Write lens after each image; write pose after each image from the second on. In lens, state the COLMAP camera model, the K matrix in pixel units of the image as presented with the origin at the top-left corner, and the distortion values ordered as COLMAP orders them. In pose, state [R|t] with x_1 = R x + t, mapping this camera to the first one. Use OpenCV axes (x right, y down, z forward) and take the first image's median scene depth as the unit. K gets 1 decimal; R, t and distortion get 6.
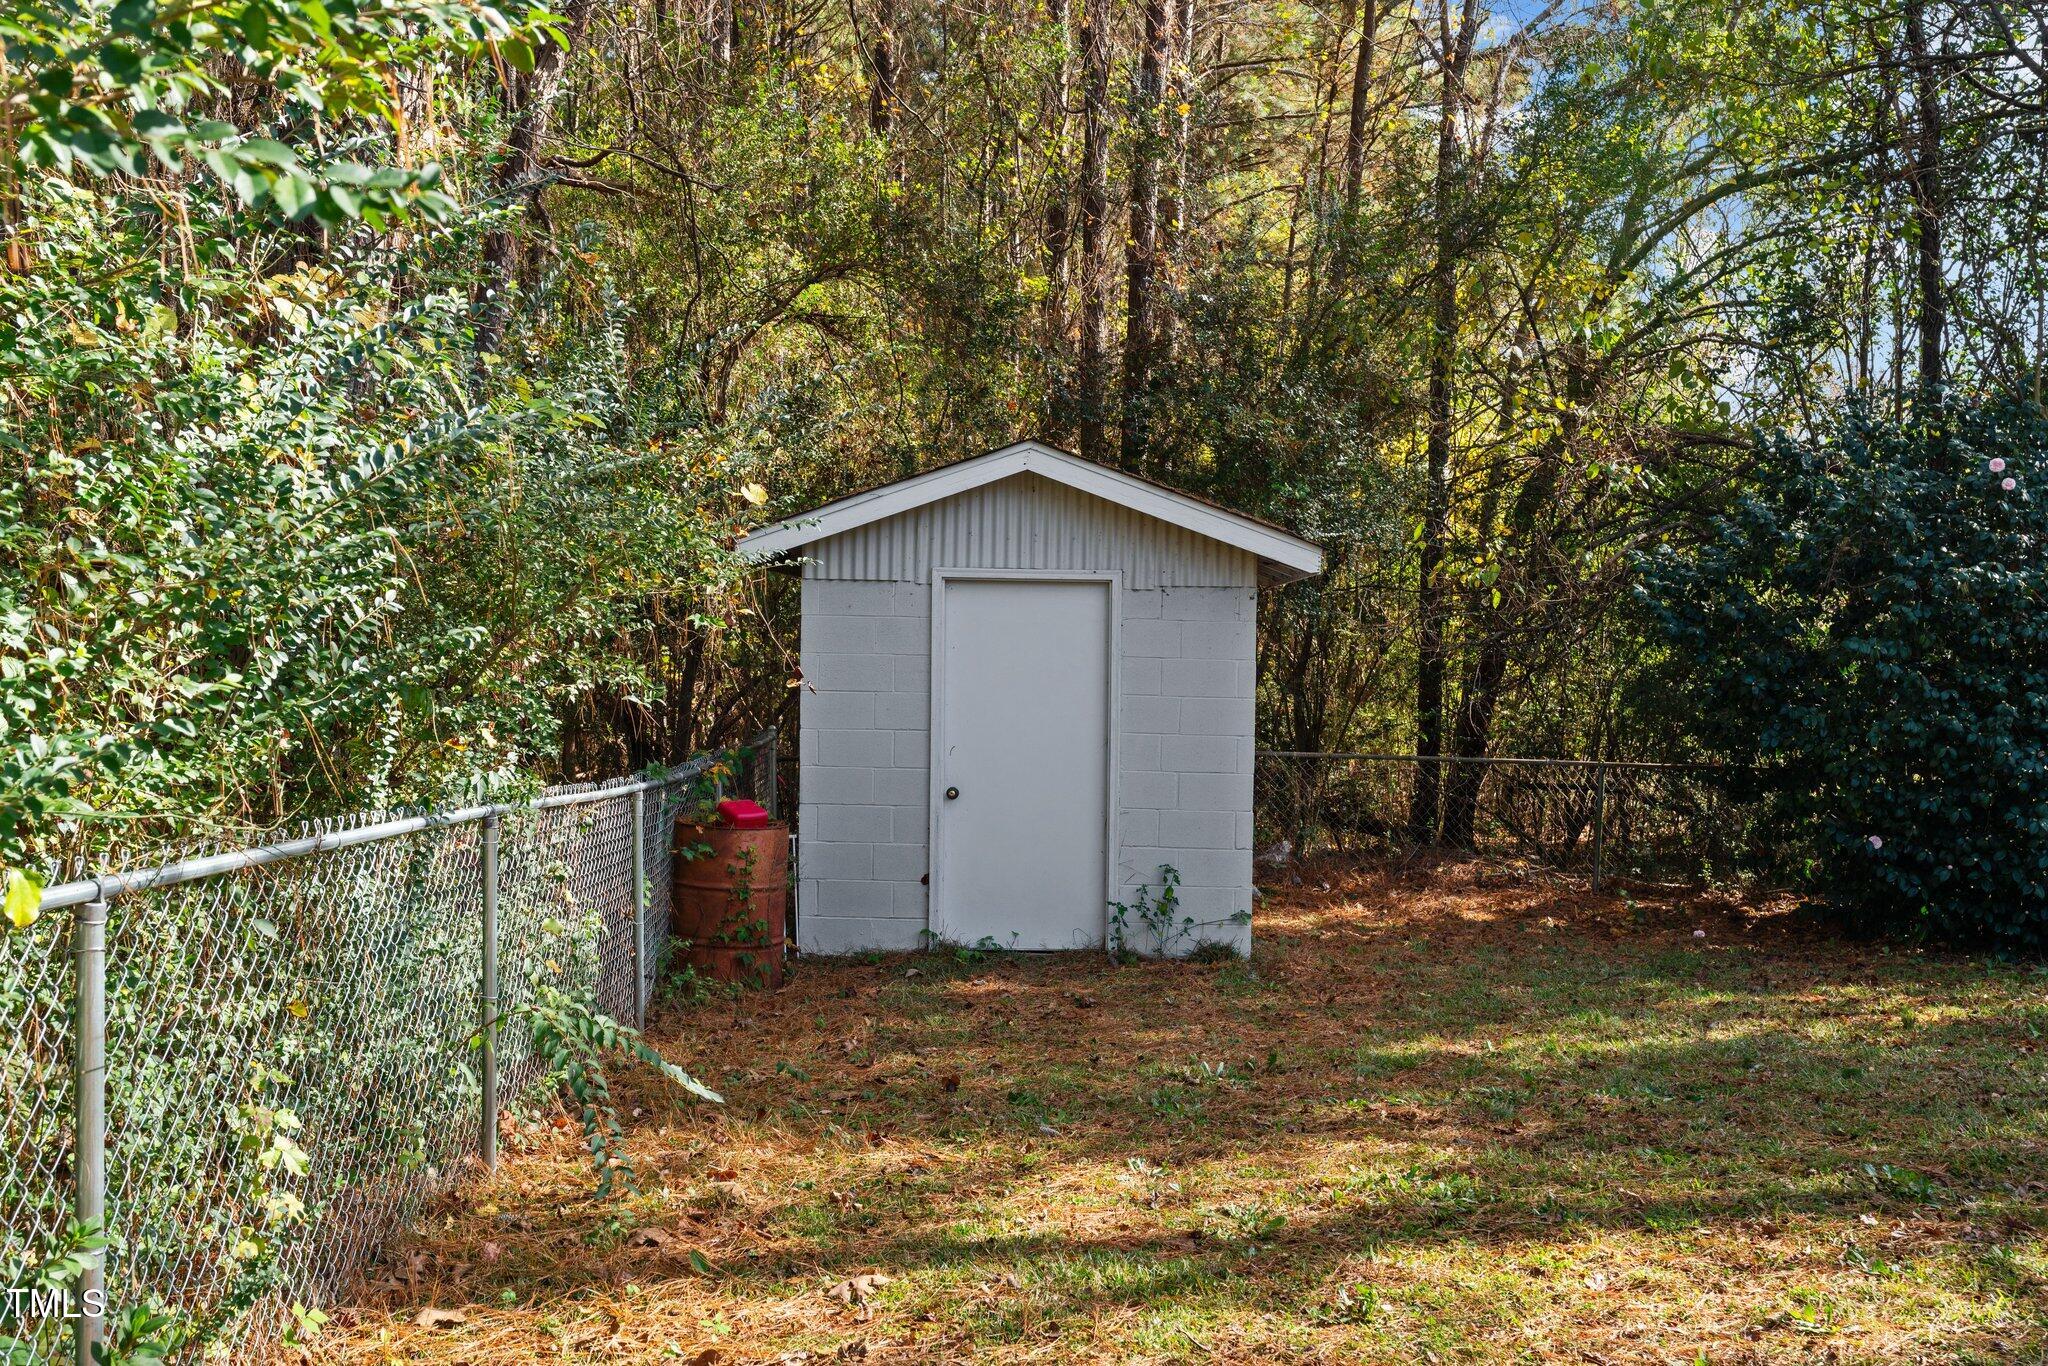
lens RADIAL K [[2071.0, 0, 1023.6], [0, 2071.0, 679.9], [0, 0, 1]] dist [0.000130, 0.000000]
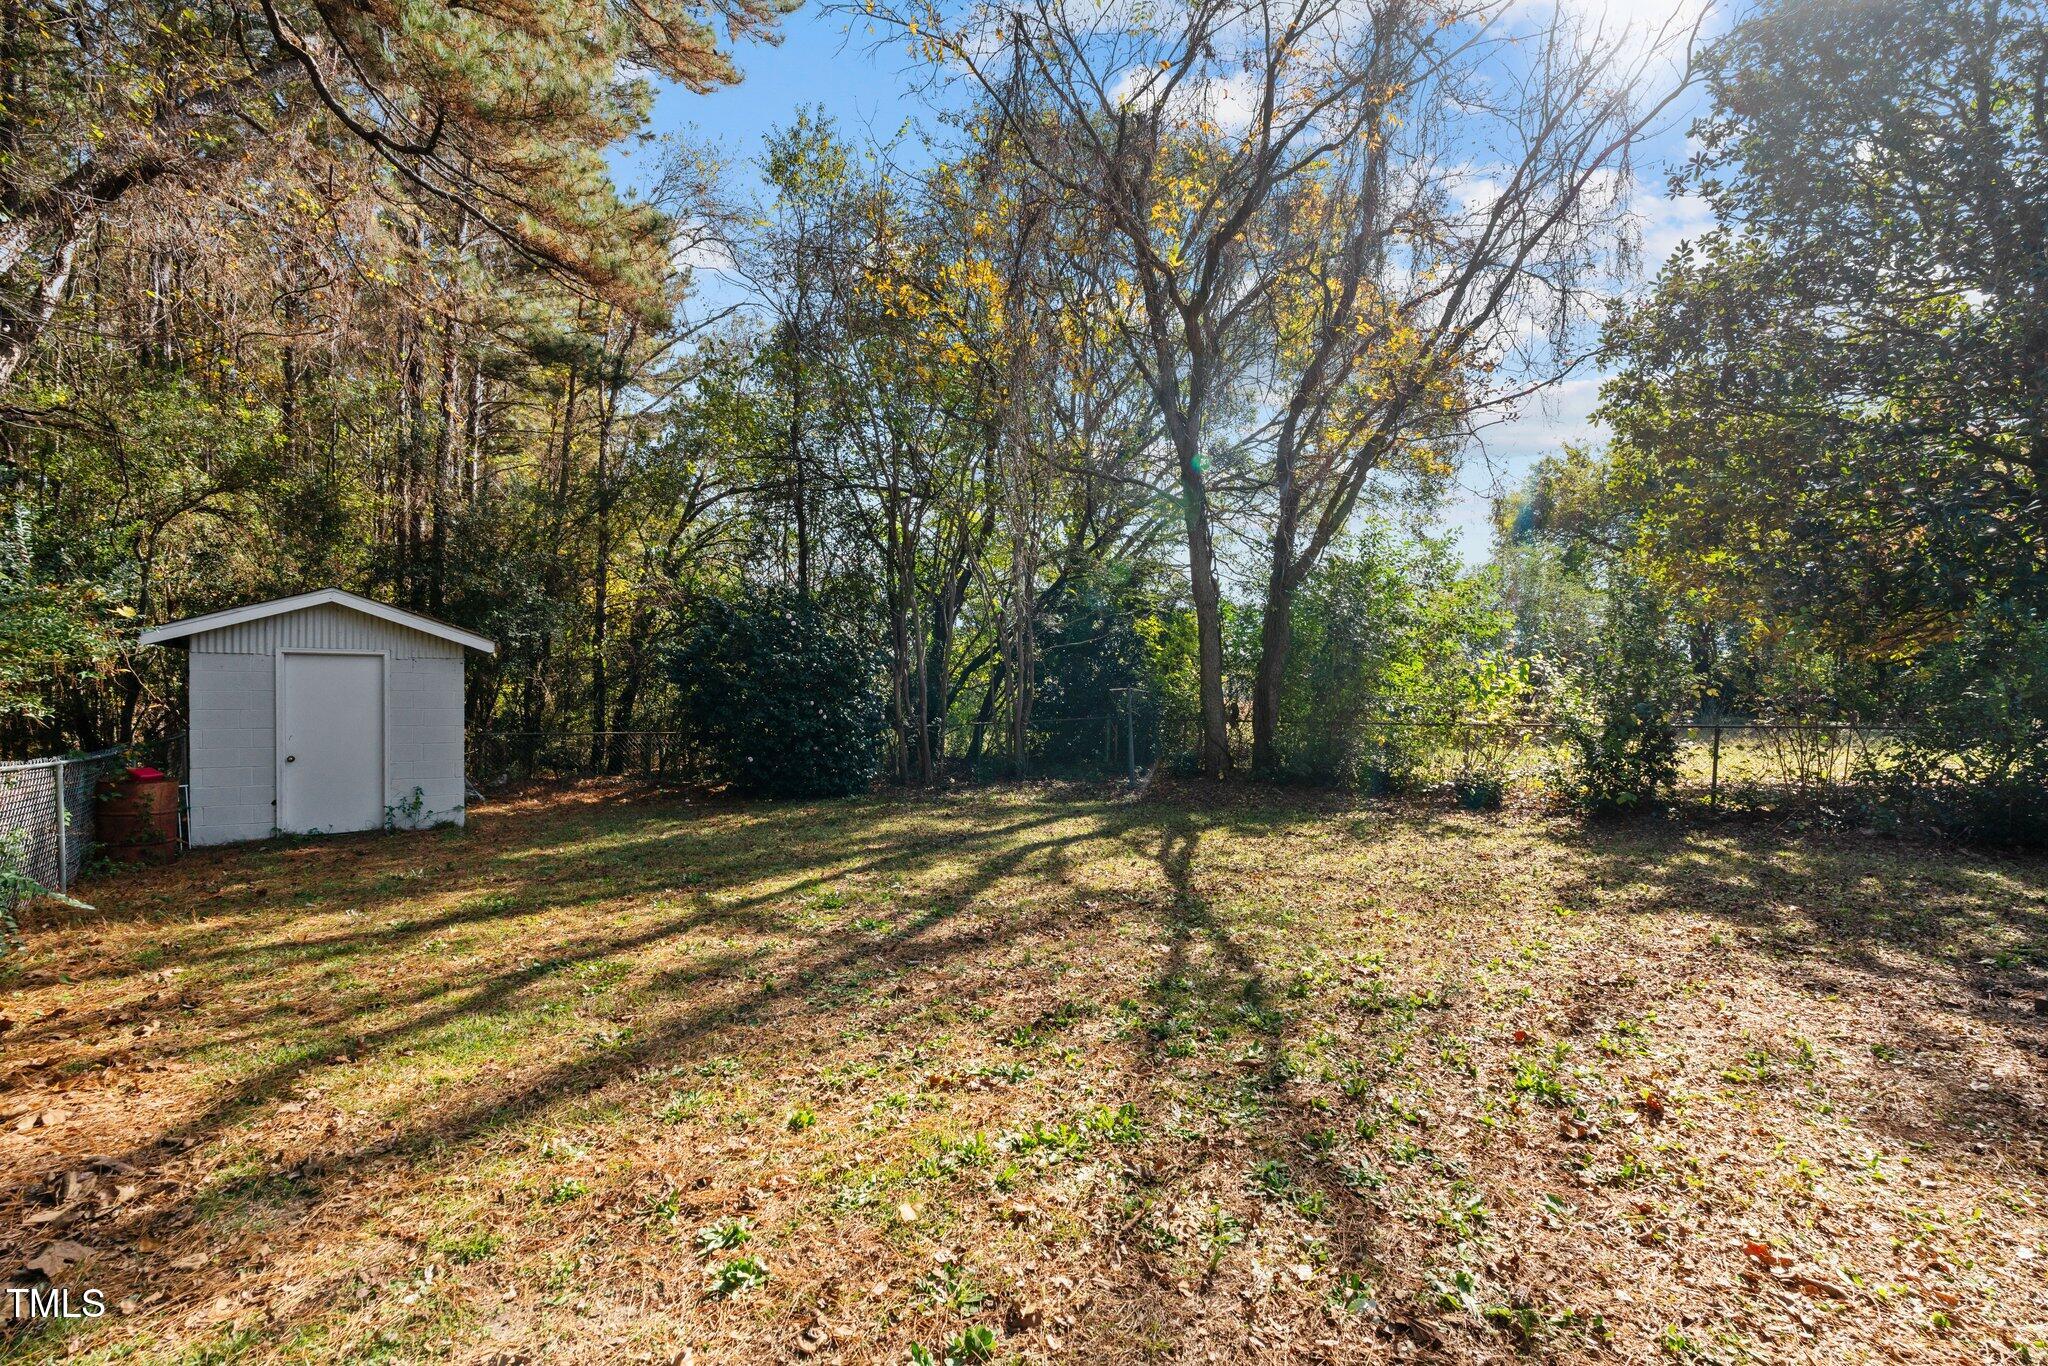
lens RADIAL K [[913.2, 0, 1025.1], [0, 913.2, 686.0], [0, 0, 1]] dist [-0.000411, -0.000378]
pose [[0.826118, -0.007772, 0.563444, 0.057091], [0.014643, 0.999863, -0.007677, 0.000868], [-0.563307, 0.014593, 0.826119, -0.144807]]
